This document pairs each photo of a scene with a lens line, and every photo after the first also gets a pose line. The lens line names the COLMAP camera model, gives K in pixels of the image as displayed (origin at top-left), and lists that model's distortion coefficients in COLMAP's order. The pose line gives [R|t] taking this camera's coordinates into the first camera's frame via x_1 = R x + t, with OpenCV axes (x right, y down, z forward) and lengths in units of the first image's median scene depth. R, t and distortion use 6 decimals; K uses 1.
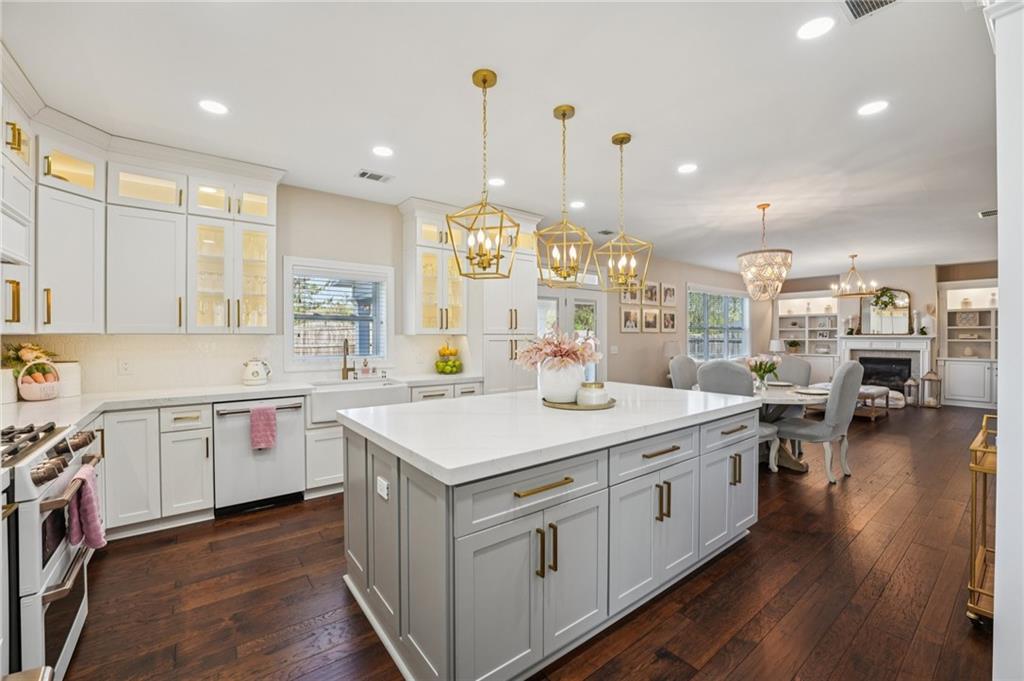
lens RADIAL K [[416.2, 0, 509.3], [0, 416.2, 337.4], [0, 0, 1]] dist [-0.033985, 0.004303]
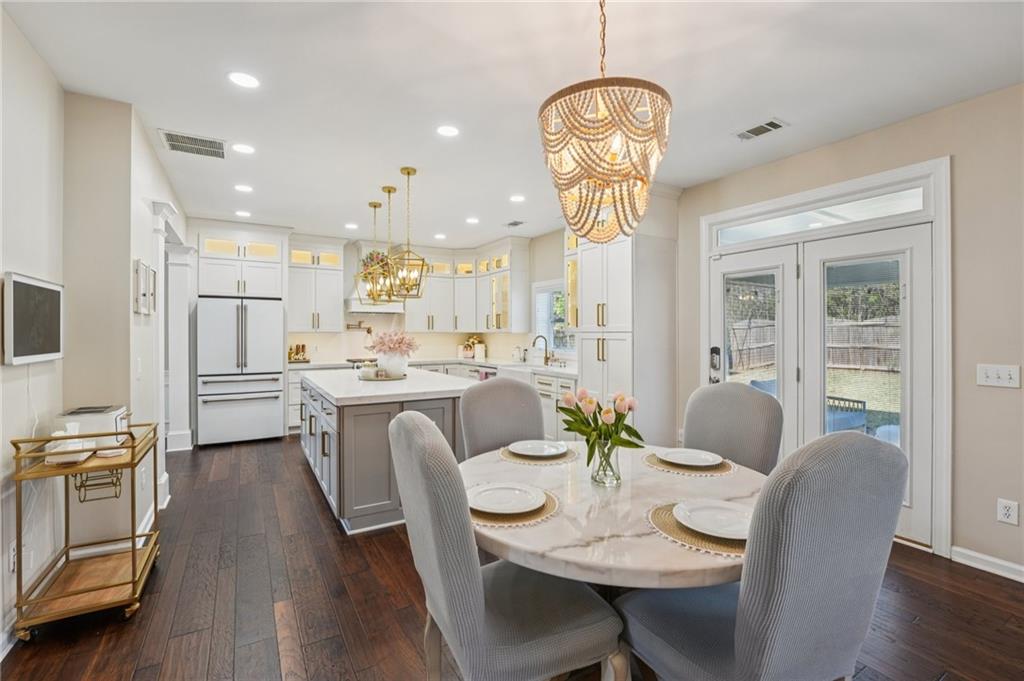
lens RADIAL K [[449.9, 0, 511.9], [0, 449.9, 332.4], [0, 0, 1]] dist [-0.025511, -0.000046]
pose [[-0.112305, 0.000324, -0.993674, 0.990309], [-0.003051, 0.999995, 0.000671, -0.007150], [0.993669, 0.003107, -0.112304, 0.930261]]
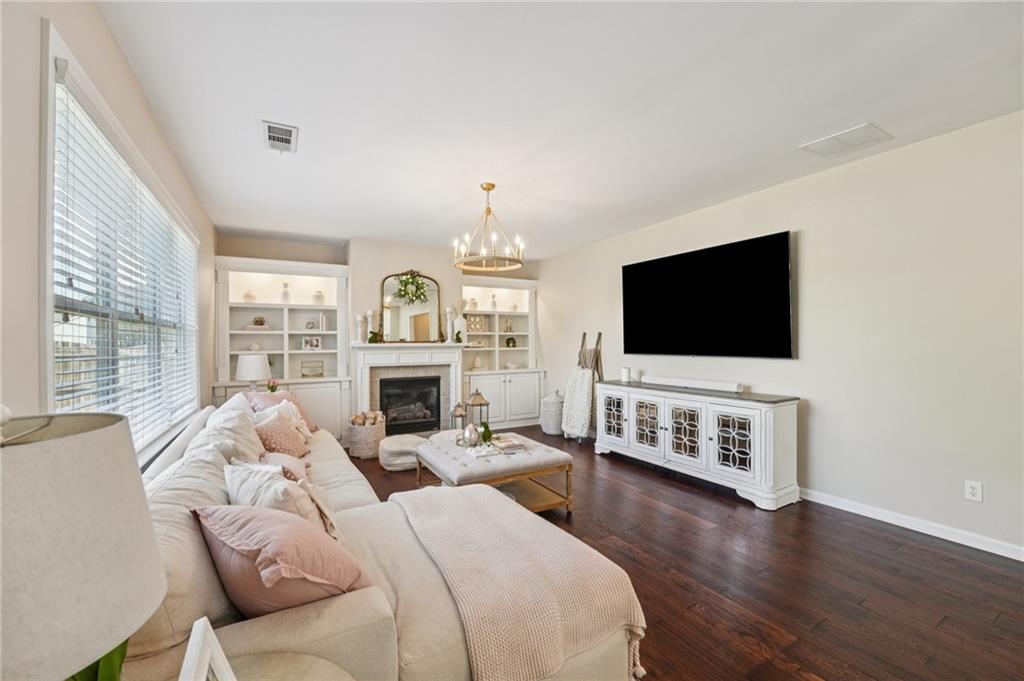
lens RADIAL K [[416.2, 0, 510.7], [0, 416.2, 344.0], [0, 0, 1]] dist [-0.033985, 0.004303]
pose [[0.139277, -0.004639, 0.990243, 0.525711], [0.009610, 0.999948, 0.003333, -0.008506], [-0.990207, 0.009052, 0.139314, 1.408094]]
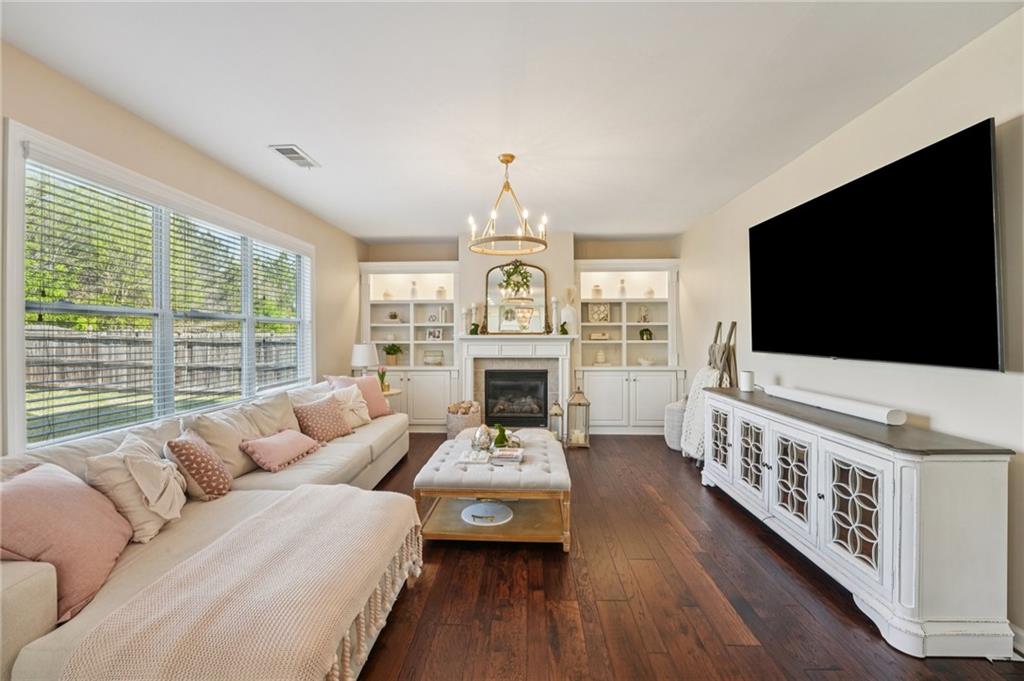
lens RADIAL K [[416.2, 0, 508.6], [0, 416.2, 335.8], [0, 0, 1]] dist [-0.033985, 0.004303]
pose [[0.642977, -0.004169, 0.765874, 0.776860], [0.005326, 0.999985, 0.000972, -0.008759], [-0.765867, 0.003454, 0.642989, 1.103761]]
